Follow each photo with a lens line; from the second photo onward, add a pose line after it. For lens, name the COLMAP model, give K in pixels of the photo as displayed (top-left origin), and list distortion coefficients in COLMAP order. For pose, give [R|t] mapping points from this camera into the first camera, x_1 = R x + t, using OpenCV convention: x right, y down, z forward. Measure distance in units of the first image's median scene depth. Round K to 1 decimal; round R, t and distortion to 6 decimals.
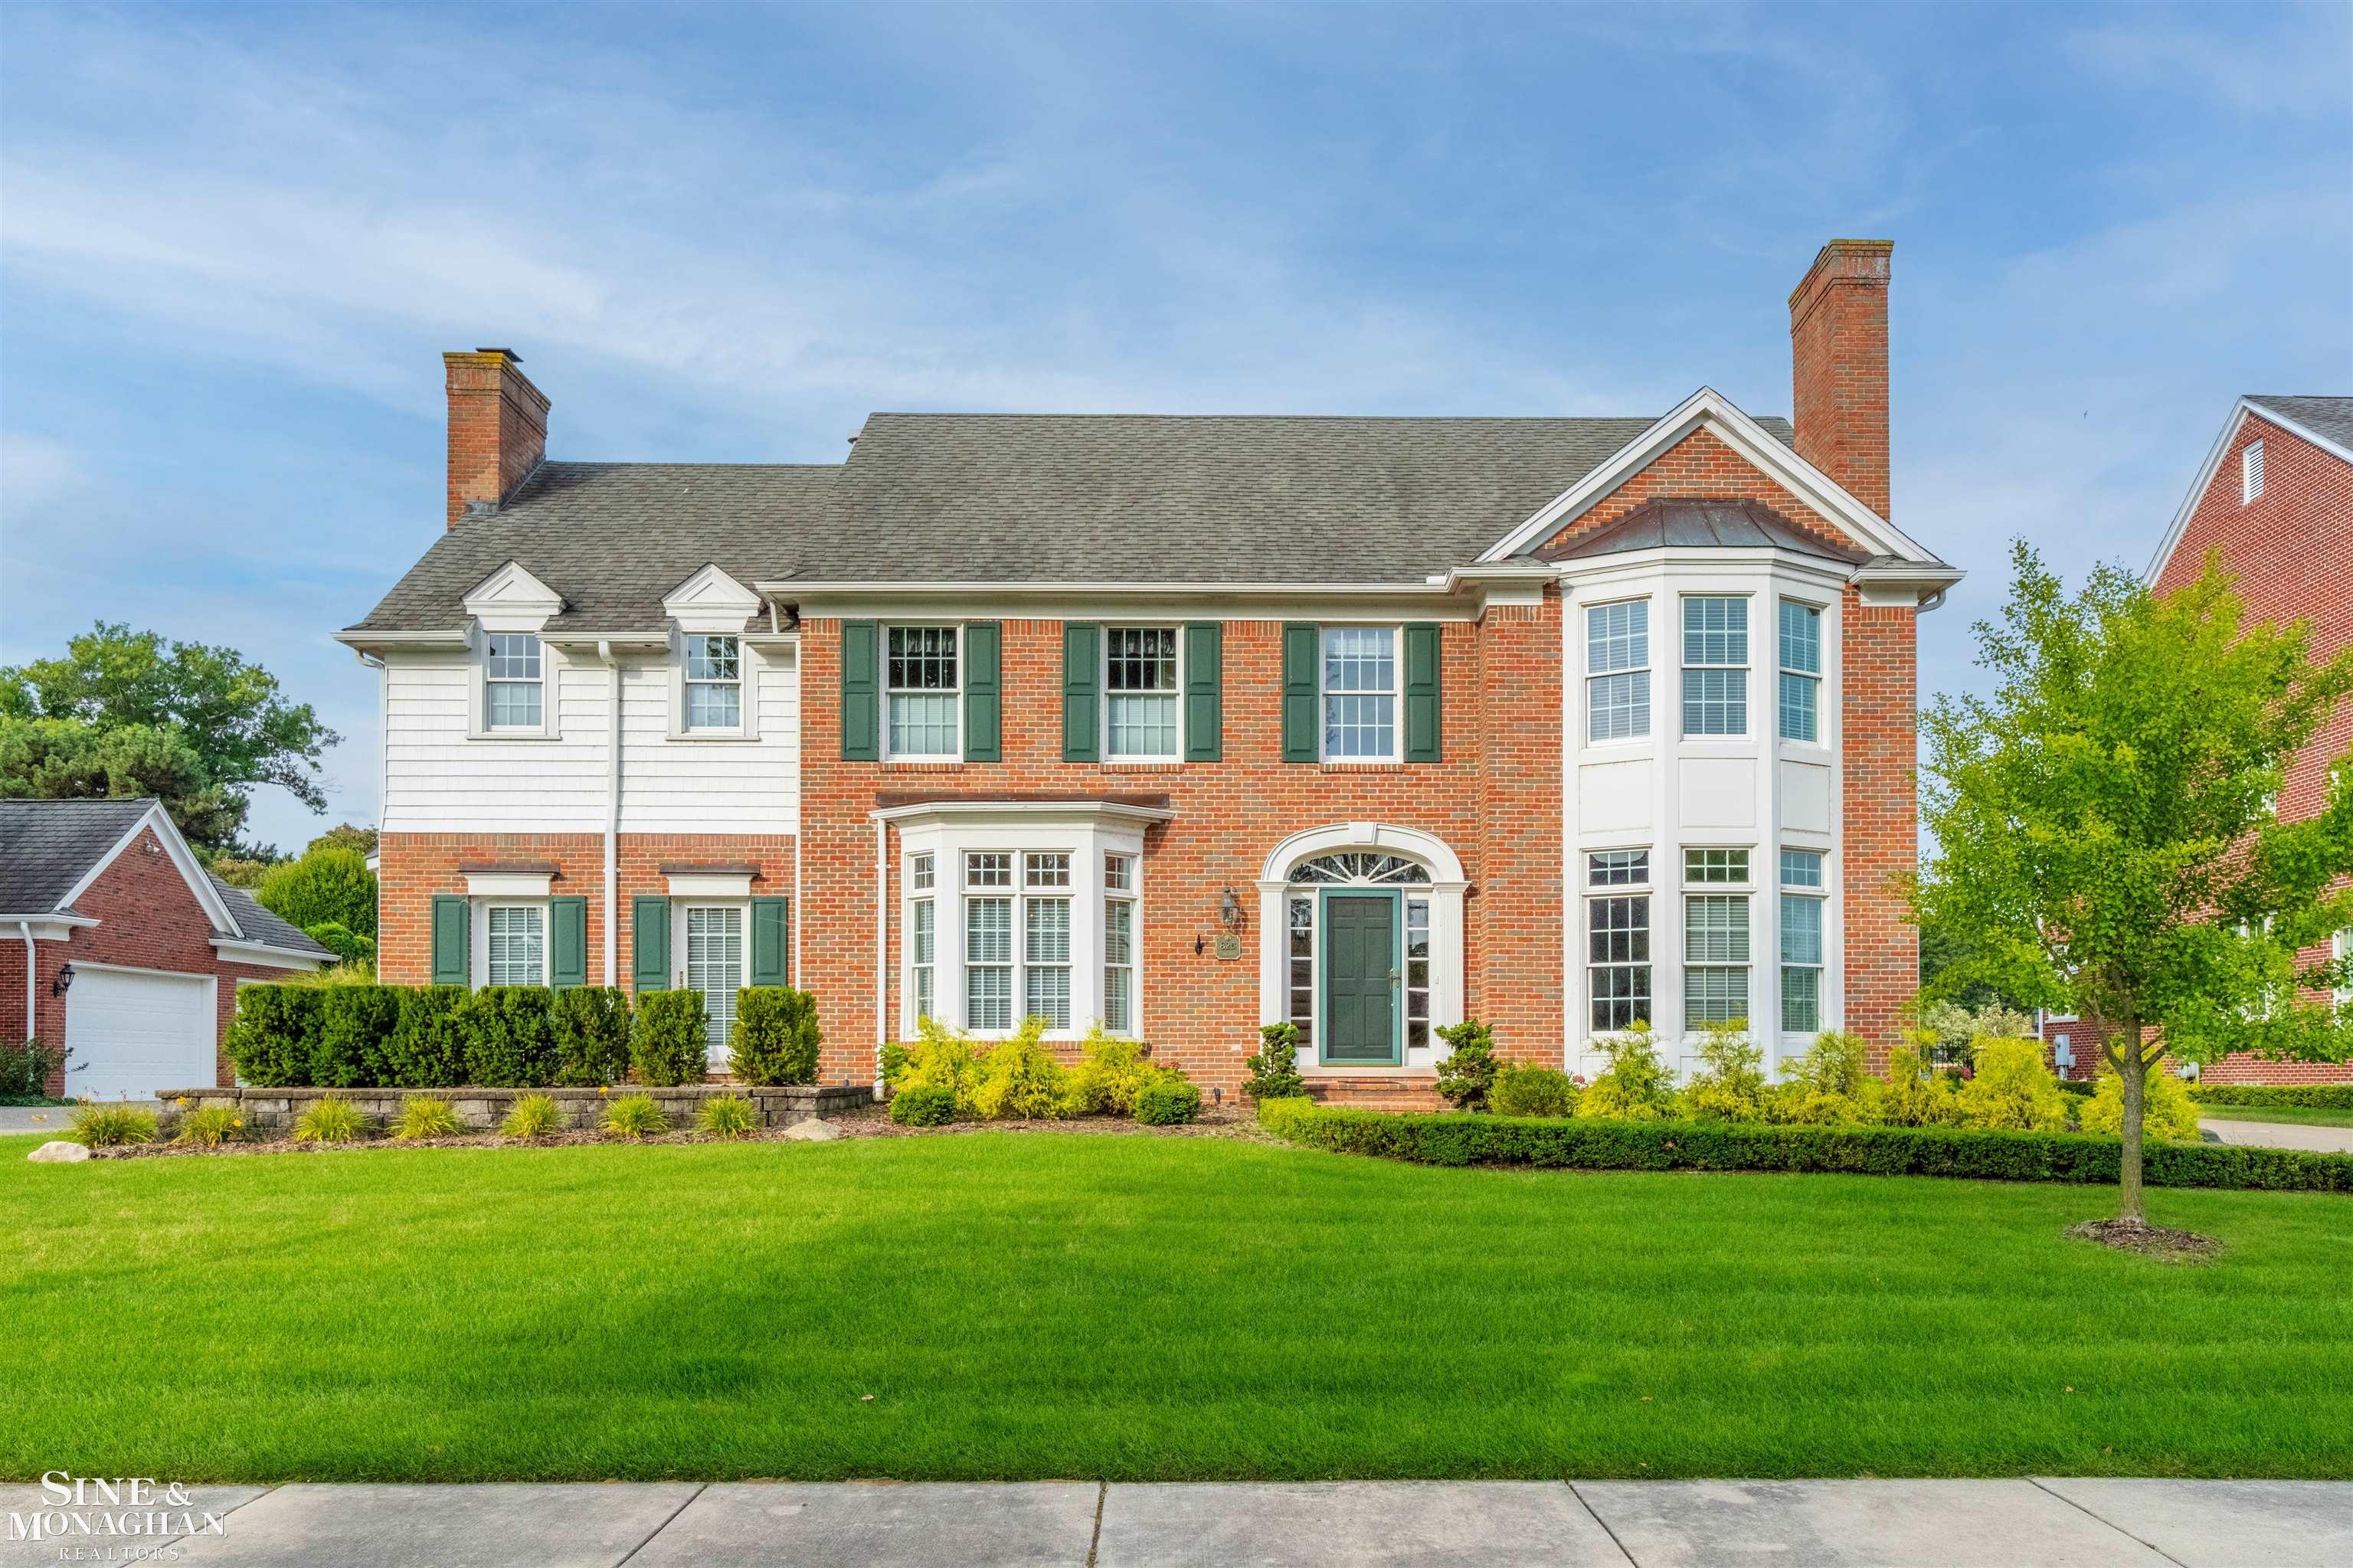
lens RADIAL K [[1815.6, 0, 1183.4], [0, 1815.6, 1041.7], [0, 0, 1]] dist [0.009483, -0.002055]
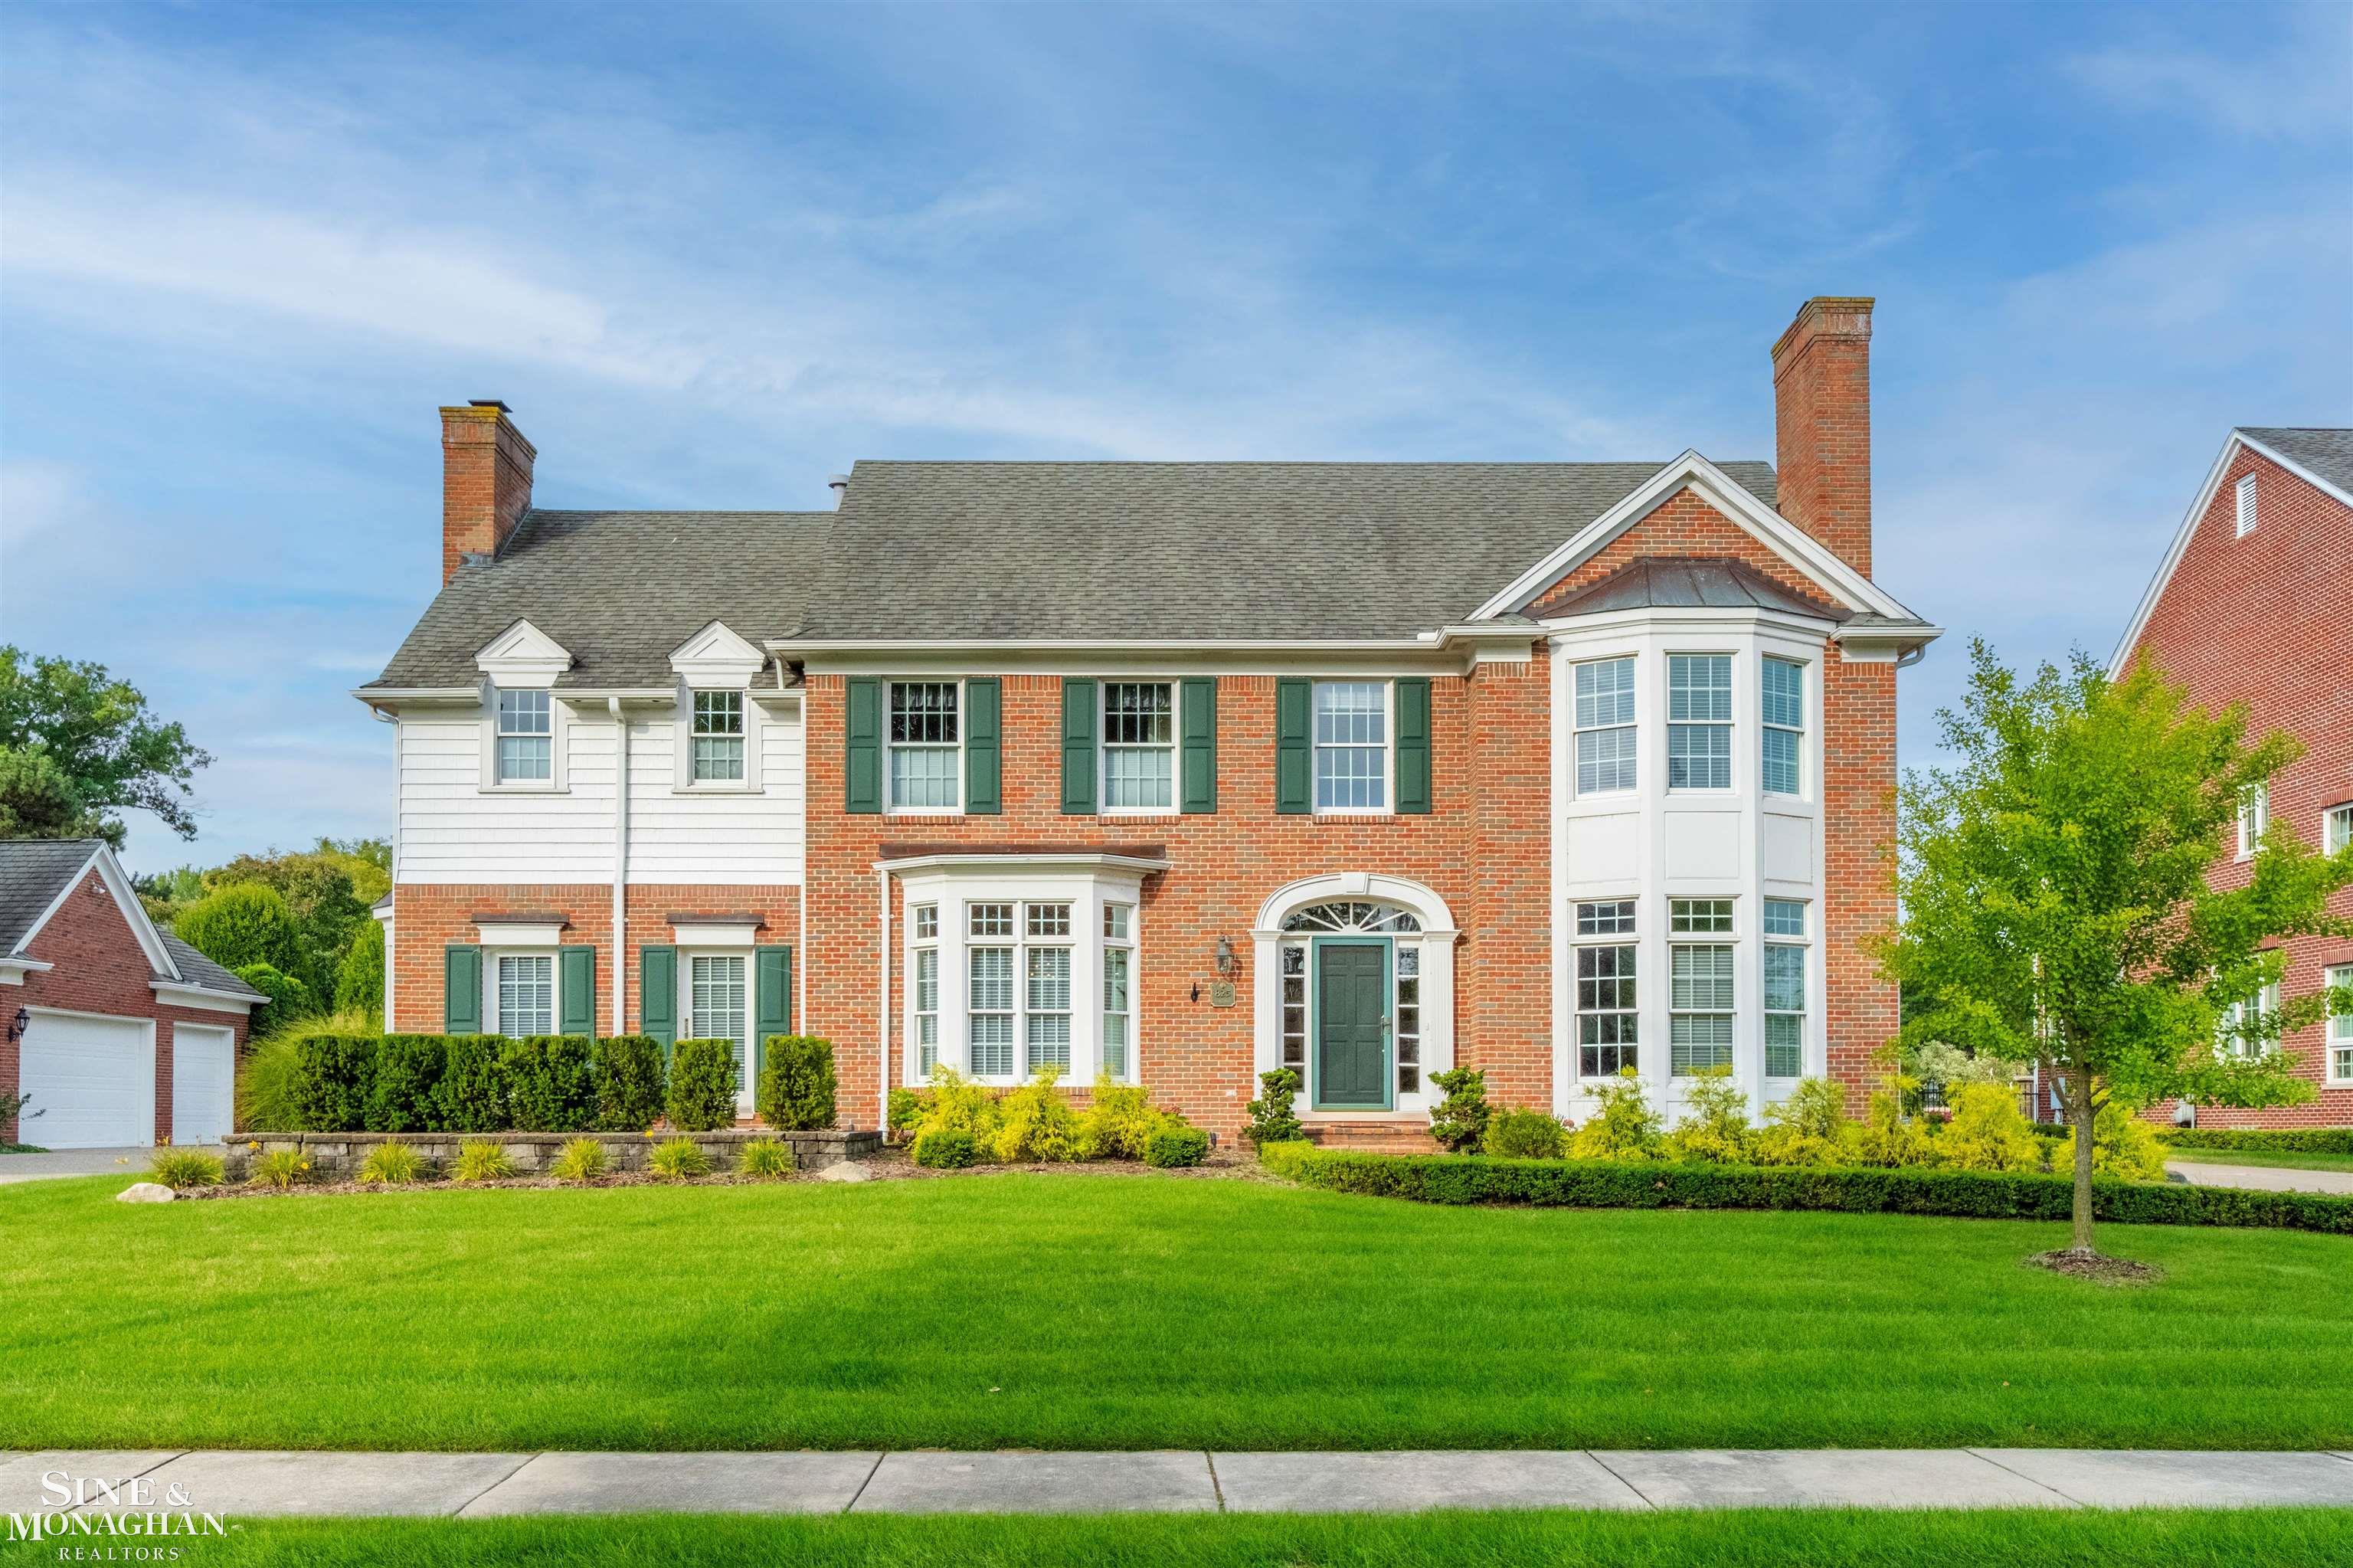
lens RADIAL K [[2016.3, 0, 1090.6], [0, 2016.3, 1080.0], [0, 0, 1]] dist [0.004591, 0.005042]
pose [[0.999980, -0.001155, -0.006272, -0.044311], [0.001145, 0.999998, -0.001710, -0.002234], [0.006273, 0.001703, 0.999979, -0.140323]]
